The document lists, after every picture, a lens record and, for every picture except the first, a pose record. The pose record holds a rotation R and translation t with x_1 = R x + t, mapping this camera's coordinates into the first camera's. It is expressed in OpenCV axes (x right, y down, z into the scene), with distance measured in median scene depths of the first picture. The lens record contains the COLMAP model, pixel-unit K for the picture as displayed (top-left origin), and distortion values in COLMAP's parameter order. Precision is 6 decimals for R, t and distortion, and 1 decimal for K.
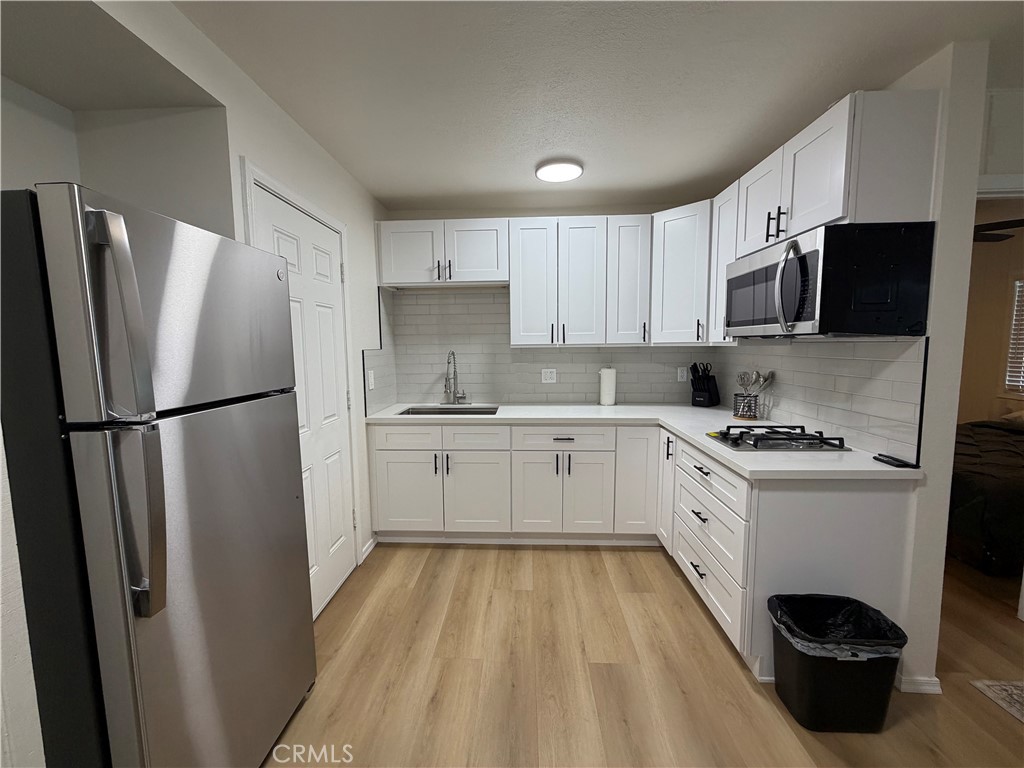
lens RADIAL K [[407.9, 0, 510.2], [0, 407.9, 381.5], [0, 0, 1]] dist [0.000945, -0.000208]
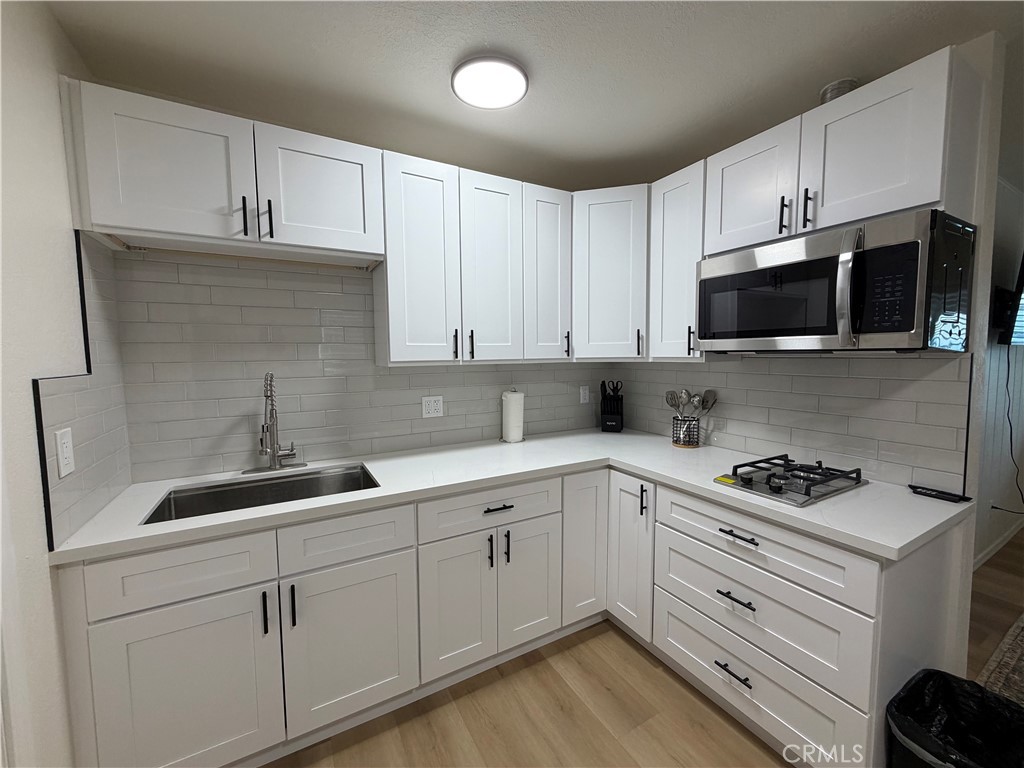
lens RADIAL K [[406.5, 0, 509.5], [0, 406.5, 383.0], [0, 0, 1]] dist [0.000744, -0.000496]
pose [[0.851634, -0.035322, 0.522945, -0.177013], [0.048801, 0.998736, -0.012015, -0.046676], [-0.521860, 0.035752, 0.852282, 0.432030]]
